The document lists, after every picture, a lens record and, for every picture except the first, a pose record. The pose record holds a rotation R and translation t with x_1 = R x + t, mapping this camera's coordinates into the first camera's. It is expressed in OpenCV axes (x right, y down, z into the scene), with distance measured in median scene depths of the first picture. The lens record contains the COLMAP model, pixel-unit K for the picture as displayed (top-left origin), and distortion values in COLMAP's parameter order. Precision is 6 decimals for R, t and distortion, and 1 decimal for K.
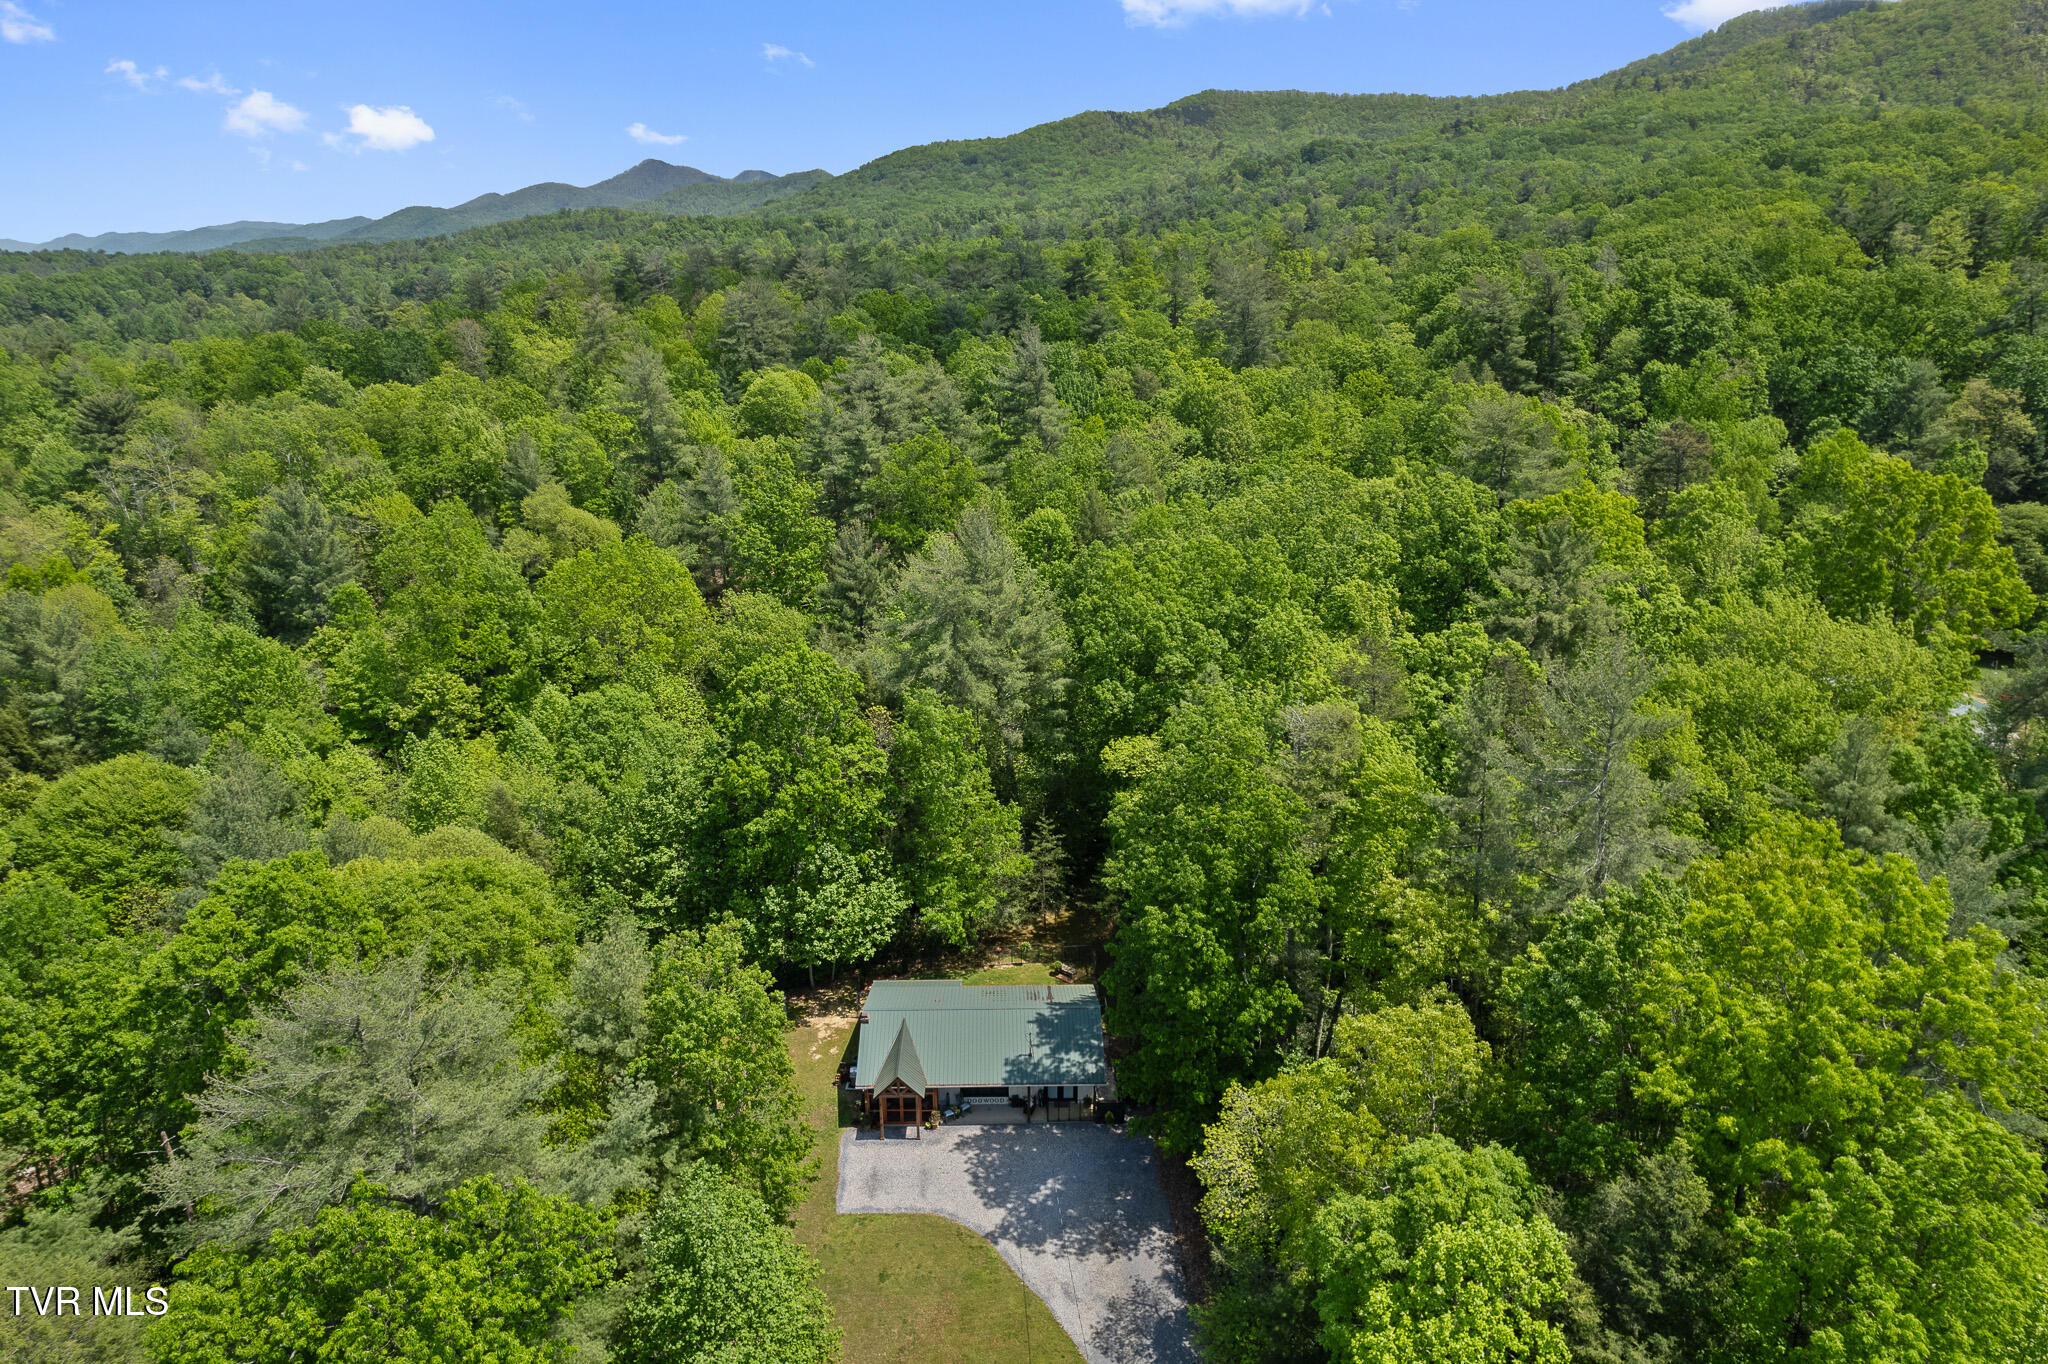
lens RADIAL K [[1254.6, 0, 945.8], [0, 1254.6, 676.6], [0, 0, 1]] dist [0.006477, 0.003137]
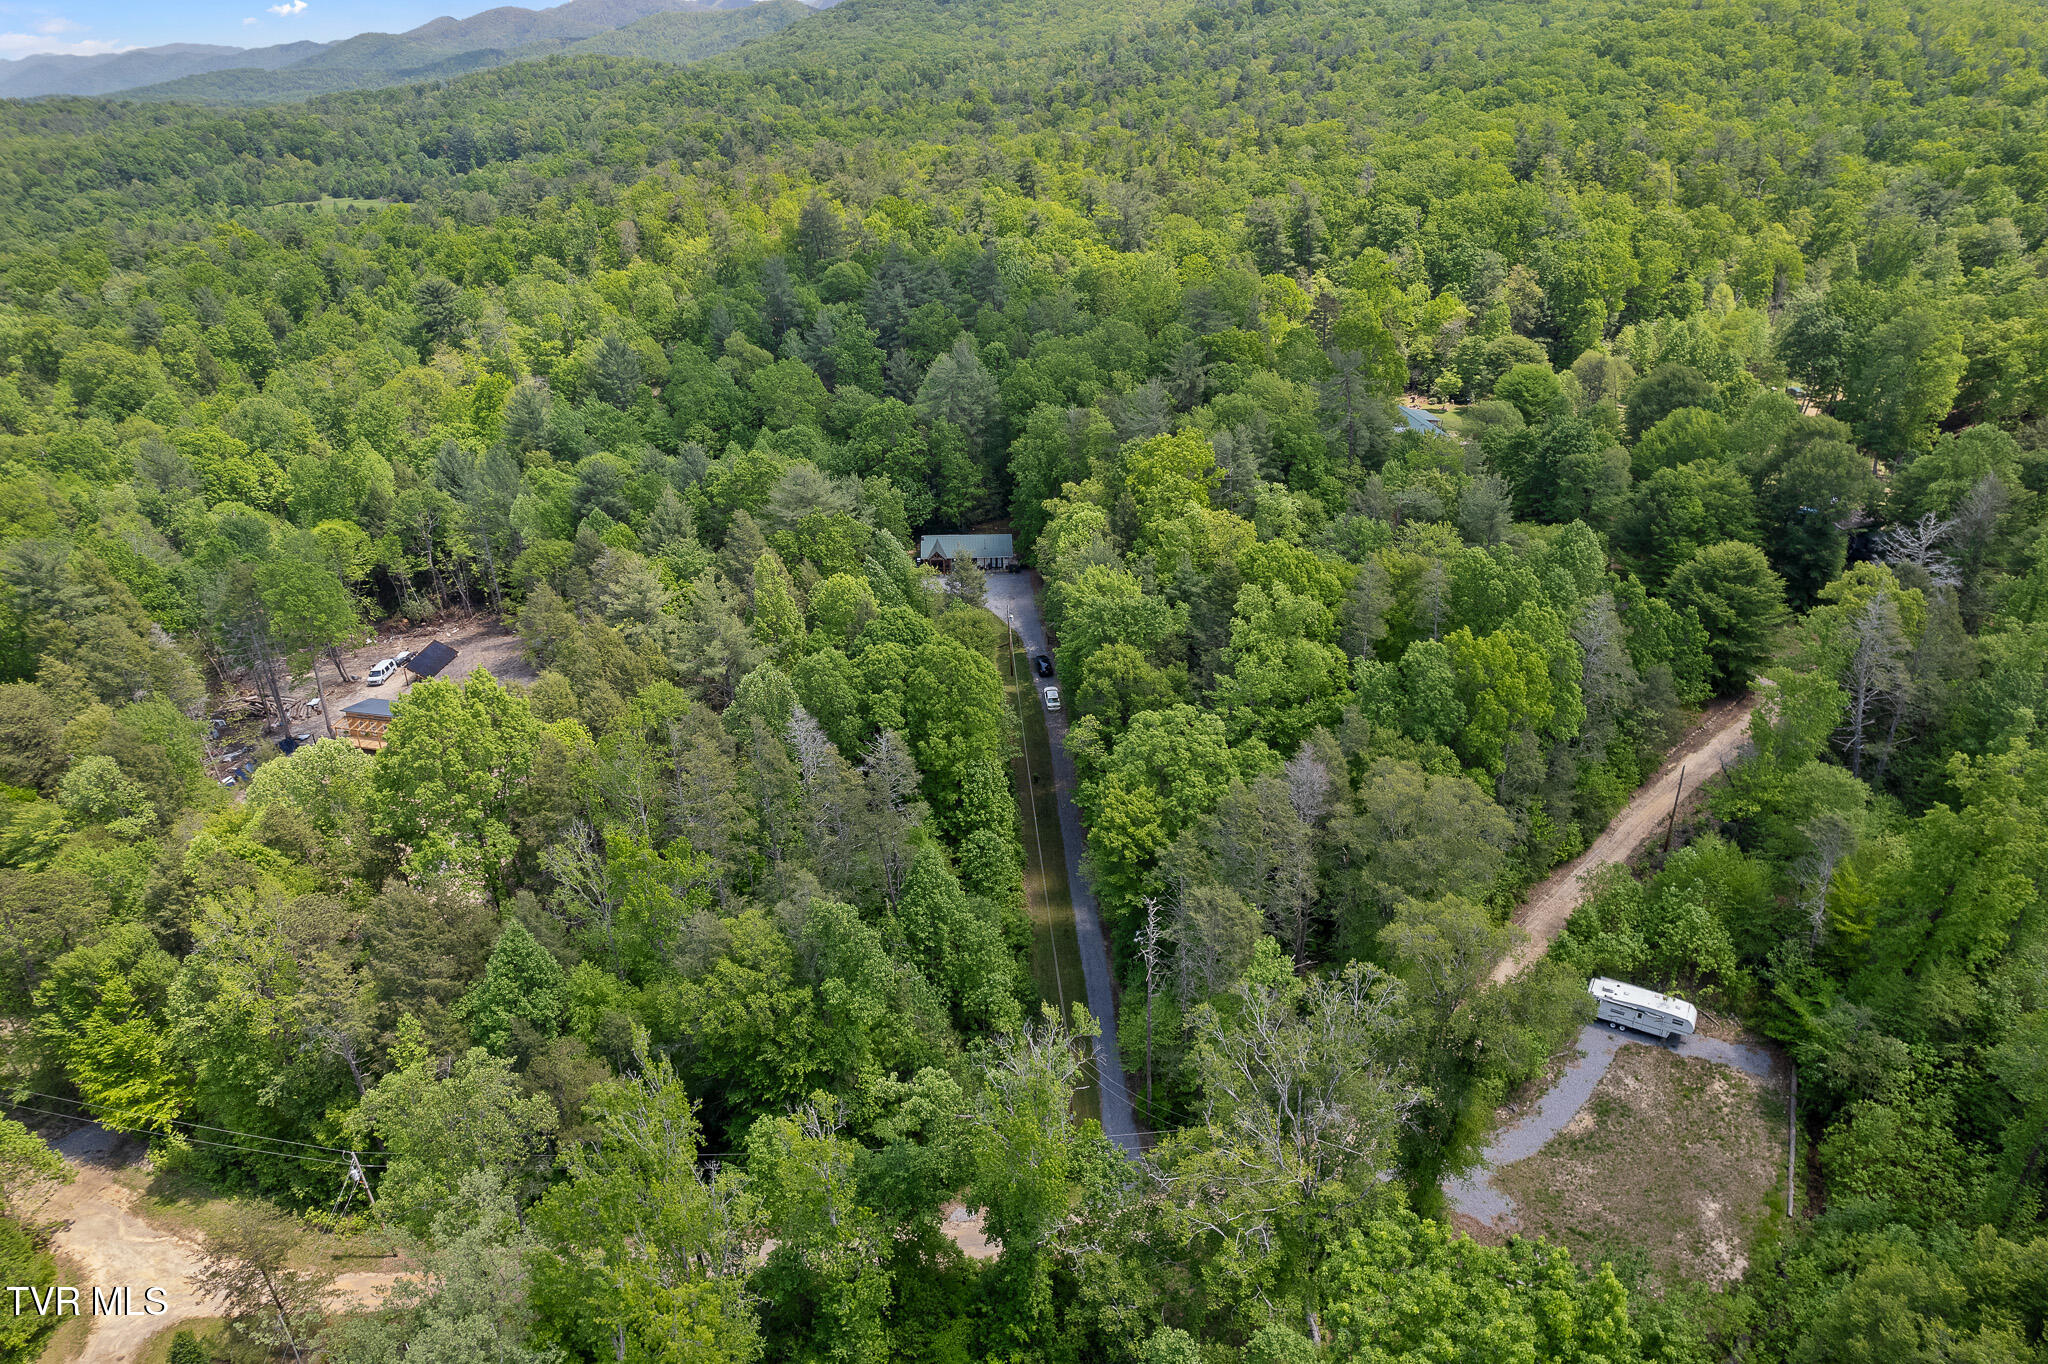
lens RADIAL K [[1274.5, 0, 1024.0], [0, 1274.5, 682.0], [0, 0, 1]] dist [-0.003422, -0.000320]
pose [[0.997139, -0.027616, 0.070368, -0.042021], [0.018741, 0.992131, 0.123797, 0.210112], [-0.073233, -0.122124, 0.989809, -1.474192]]
